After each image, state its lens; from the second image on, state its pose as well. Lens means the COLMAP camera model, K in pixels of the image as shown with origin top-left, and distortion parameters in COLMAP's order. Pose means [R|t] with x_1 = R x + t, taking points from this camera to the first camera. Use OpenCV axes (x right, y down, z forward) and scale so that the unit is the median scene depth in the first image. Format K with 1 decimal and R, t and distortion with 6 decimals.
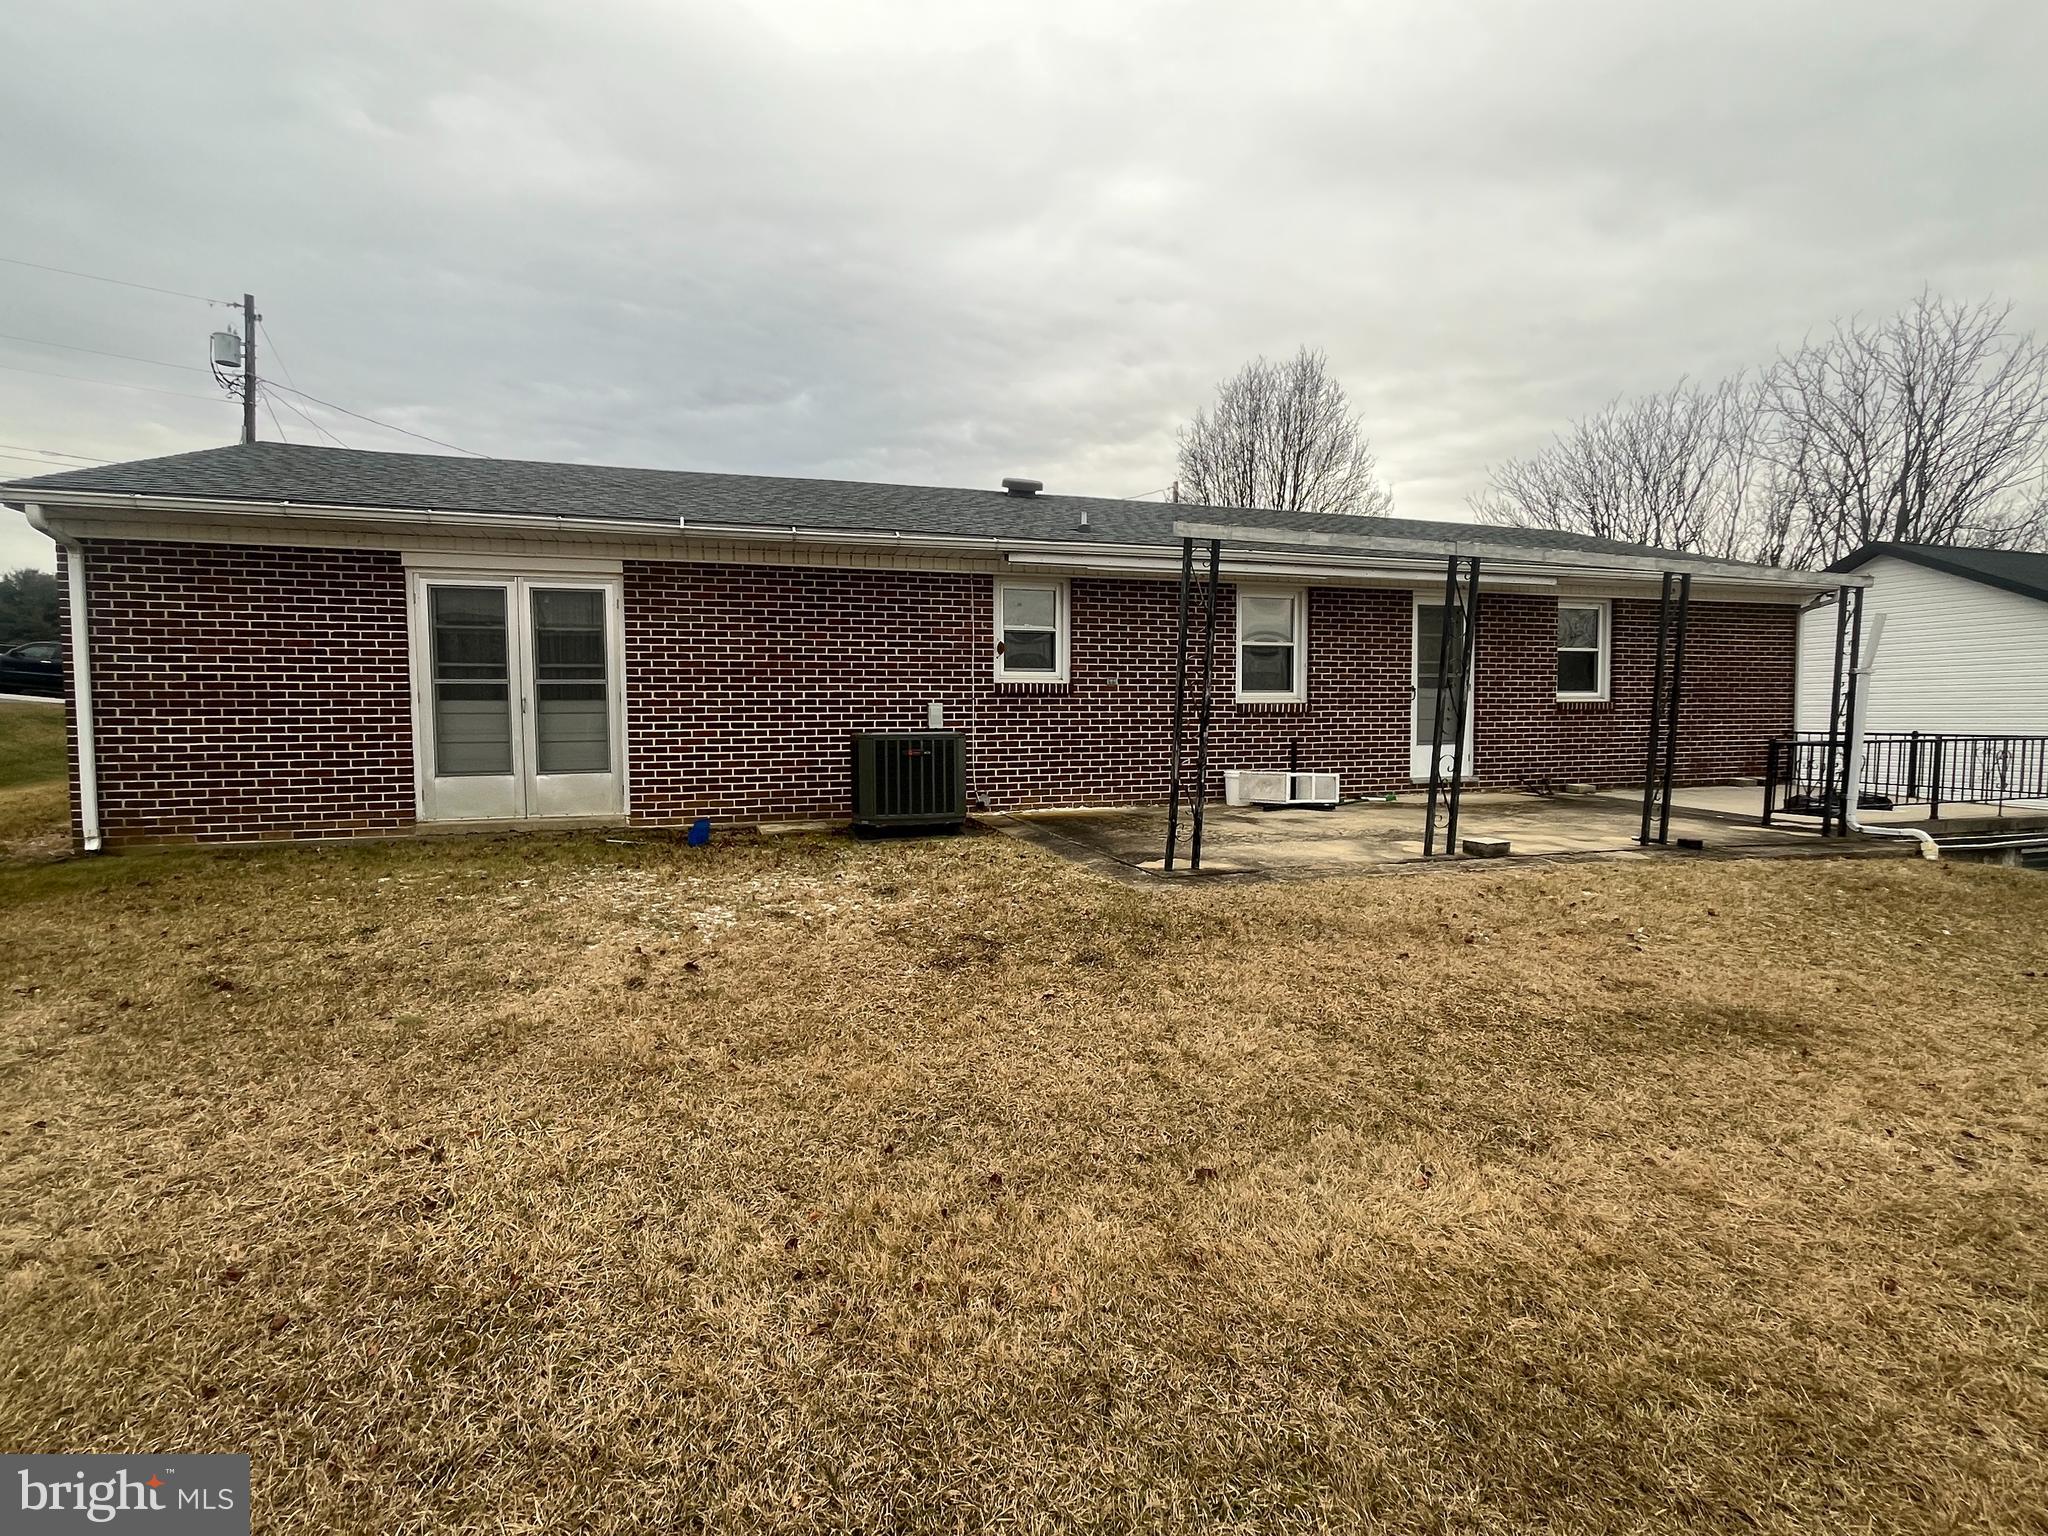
lens RADIAL K [[964.0, 0, 1022.2], [0, 964.0, 770.9], [0, 0, 1]] dist [-0.002690, 0.000282]
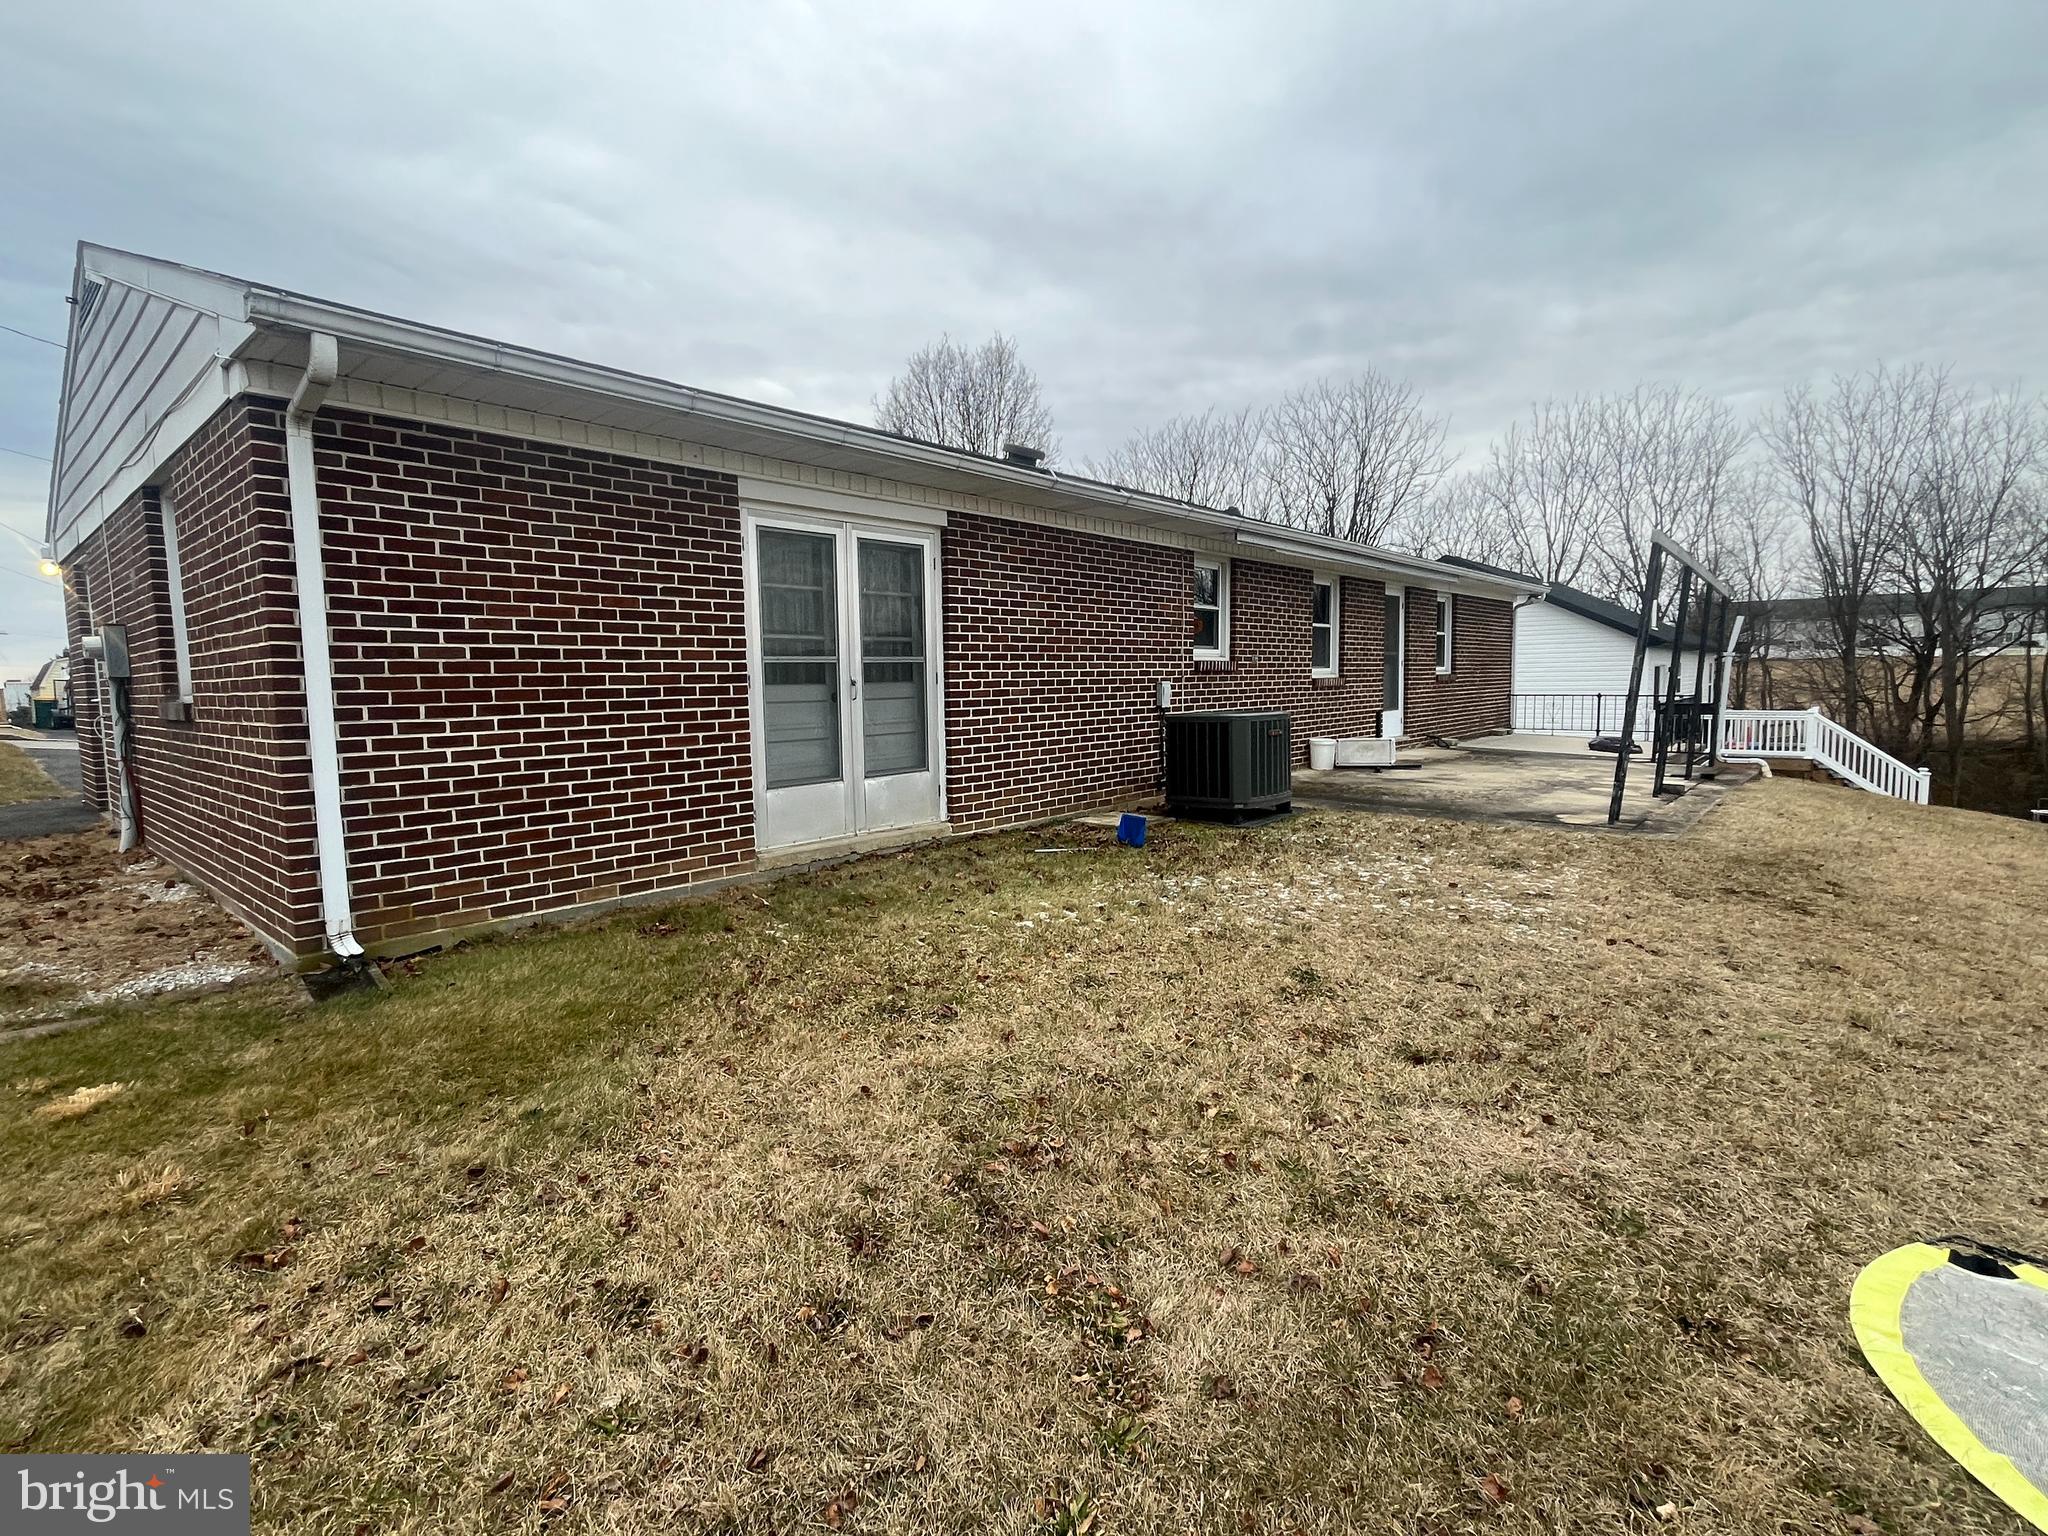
lens RADIAL K [[964.0, 0, 1022.8], [0, 964.0, 772.2], [0, 0, 1]] dist [-0.002690, 0.000282]
pose [[0.856995, -0.058153, 0.512033, -0.820256], [0.041367, 0.998169, 0.044129, -0.031793], [-0.513662, -0.016637, 0.857831, 0.271717]]
